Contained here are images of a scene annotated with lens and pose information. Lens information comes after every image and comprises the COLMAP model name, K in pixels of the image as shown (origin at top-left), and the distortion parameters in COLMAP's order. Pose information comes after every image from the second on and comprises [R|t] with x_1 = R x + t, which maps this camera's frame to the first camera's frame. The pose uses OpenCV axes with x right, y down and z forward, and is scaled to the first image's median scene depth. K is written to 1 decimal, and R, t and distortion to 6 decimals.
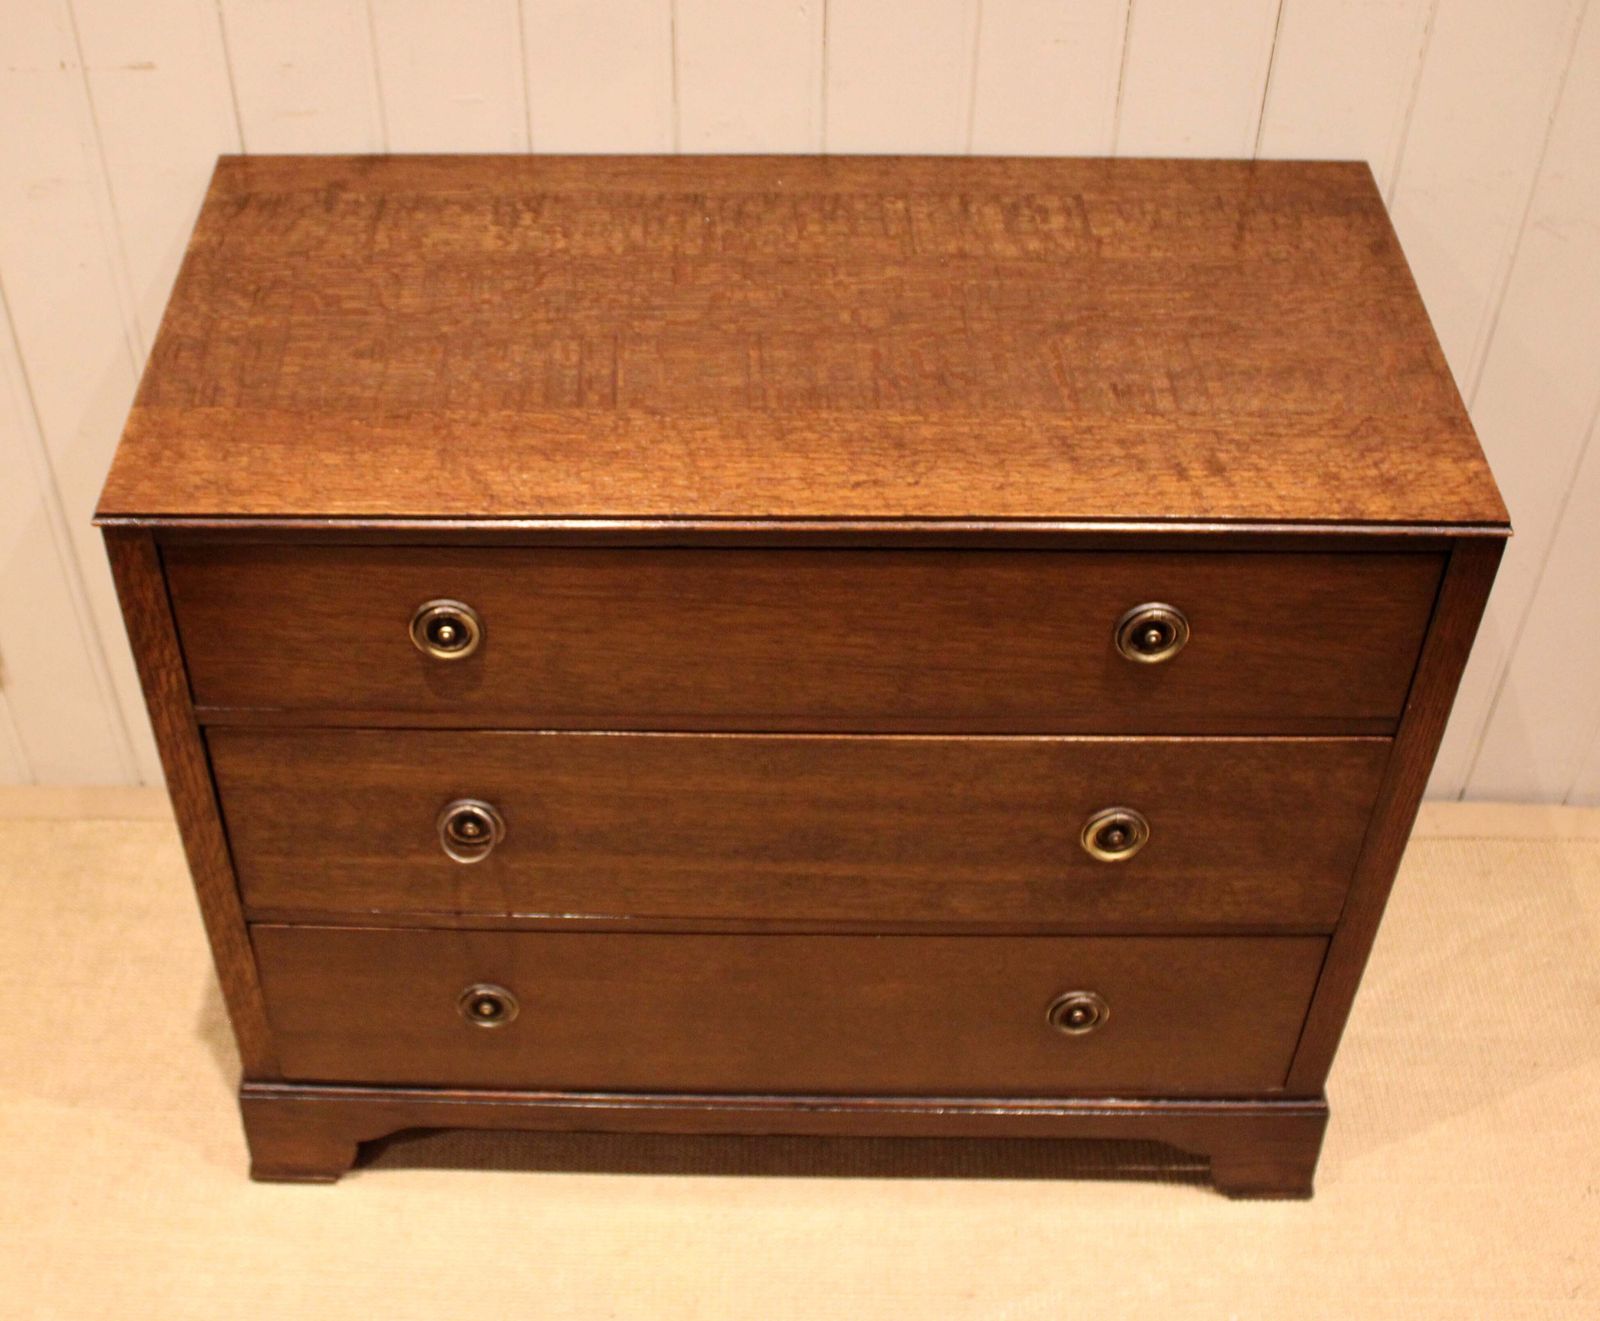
lens RADIAL K [[2196.7, 0, 759.4], [0, 2196.7, 656.3], [0, 0, 1]] dist [-0.128447, 0.060356]
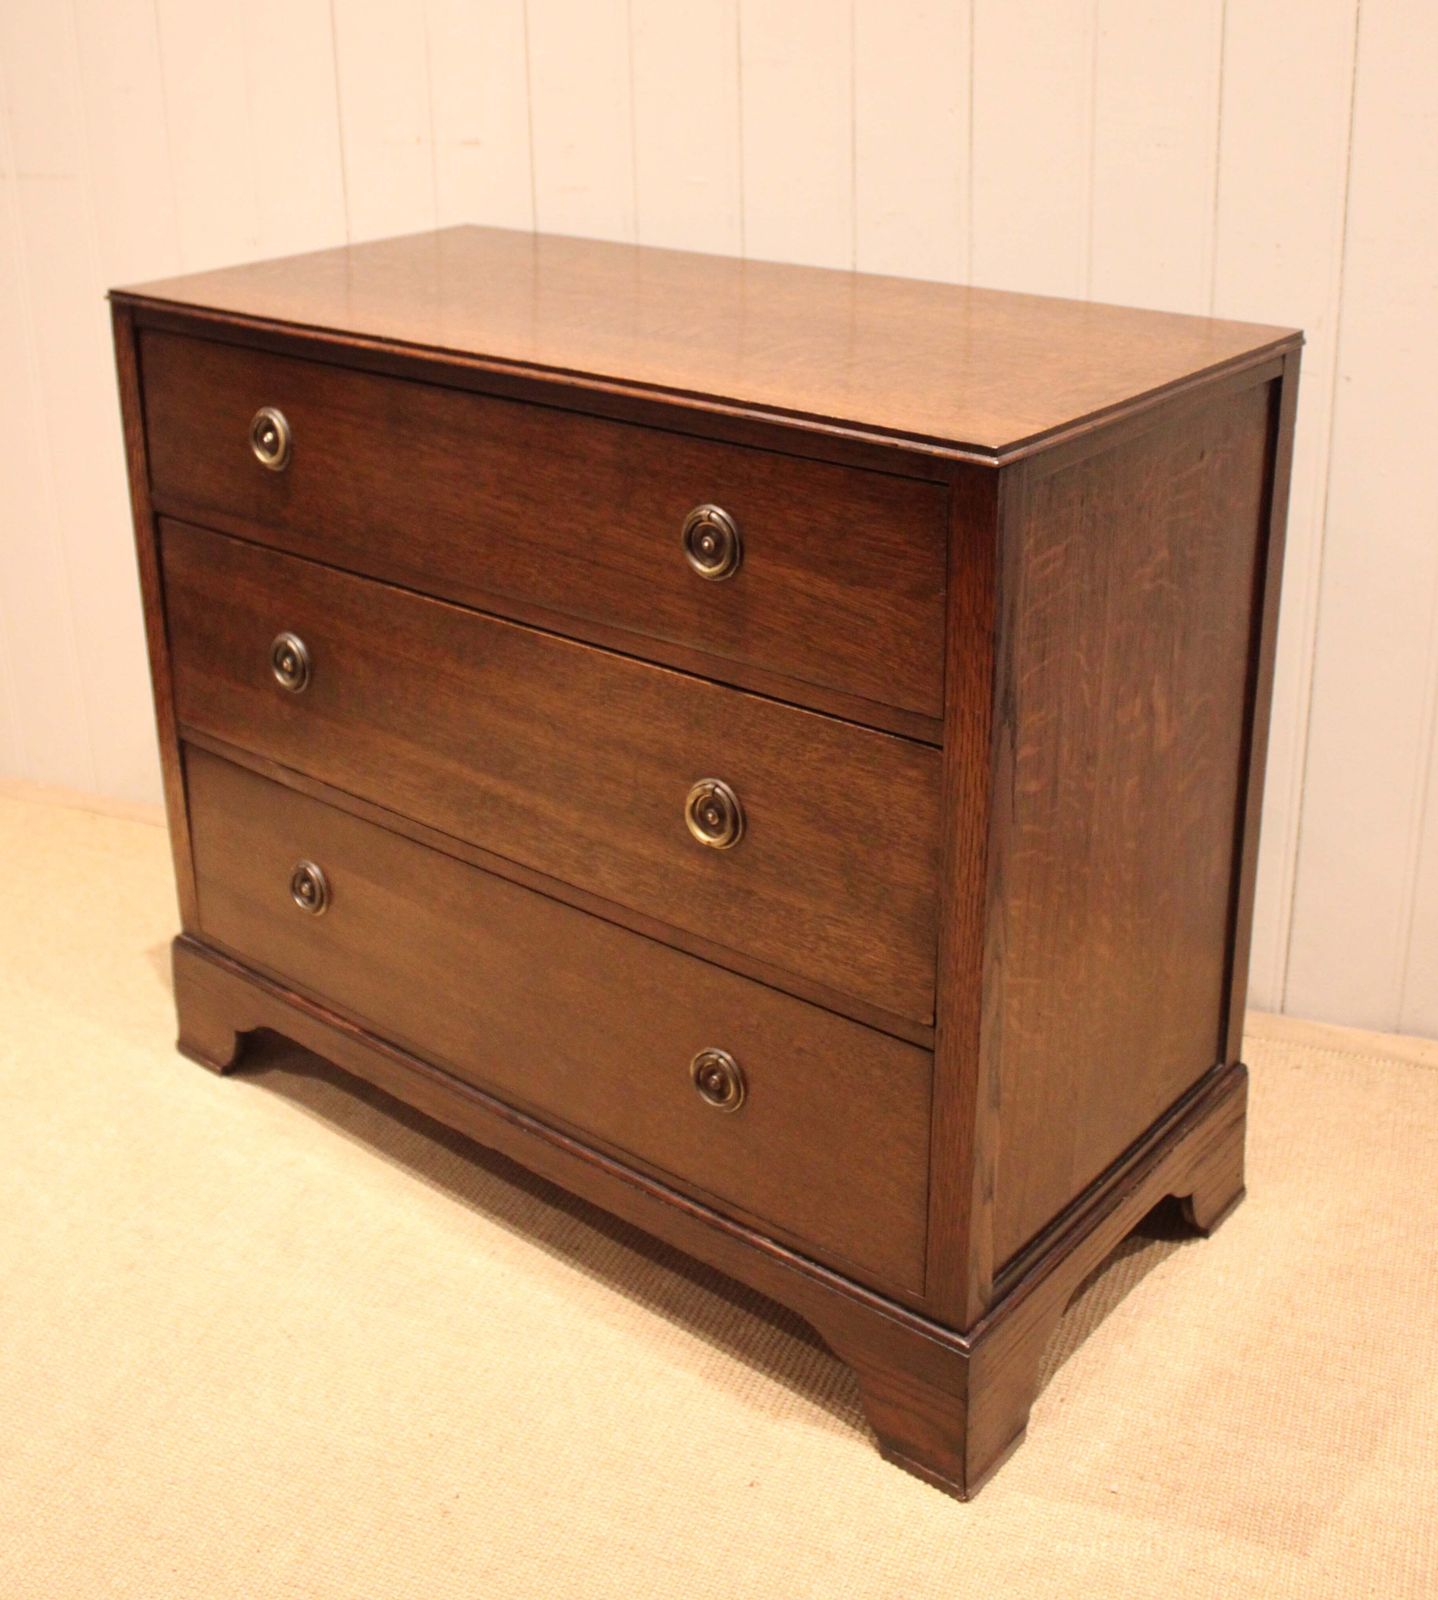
lens RADIAL K [[2024.5, 0, 720.6], [0, 2024.5, 589.6], [0, 0, 1]] dist [-0.121548, 0.038118]
pose [[0.771726, 0.190014, -0.606905, 0.697740], [-0.427467, 0.861568, -0.273811, 0.242613], [0.470862, 0.470739, 0.746120, 0.295703]]
